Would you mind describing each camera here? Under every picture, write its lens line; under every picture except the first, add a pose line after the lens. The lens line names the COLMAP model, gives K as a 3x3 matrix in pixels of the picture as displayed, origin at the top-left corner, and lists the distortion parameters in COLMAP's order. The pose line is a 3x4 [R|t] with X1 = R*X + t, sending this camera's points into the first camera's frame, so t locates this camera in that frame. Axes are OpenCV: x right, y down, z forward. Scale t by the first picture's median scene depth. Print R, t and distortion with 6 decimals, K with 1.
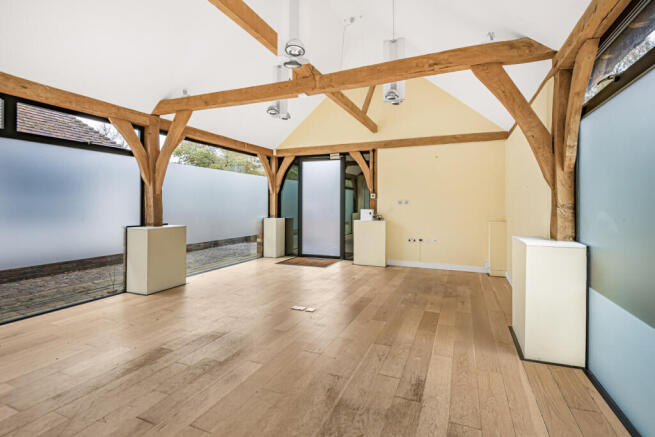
lens RADIAL K [[305.3, 0, 344.3], [0, 305.3, 210.5], [0, 0, 1]] dist [-0.016132, -0.001292]
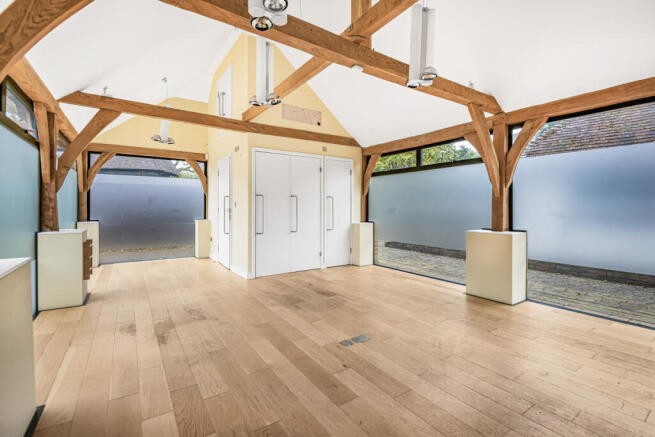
lens RADIAL K [[305.3, 0, 344.3], [0, 305.3, 210.5], [0, 0, 1]] dist [-0.016132, -0.001292]
pose [[-0.553479, 0.001004, -0.832863, 0.636414], [-0.016504, 0.999790, 0.012173, -0.022854], [0.832700, 0.020483, -0.553346, 1.665588]]
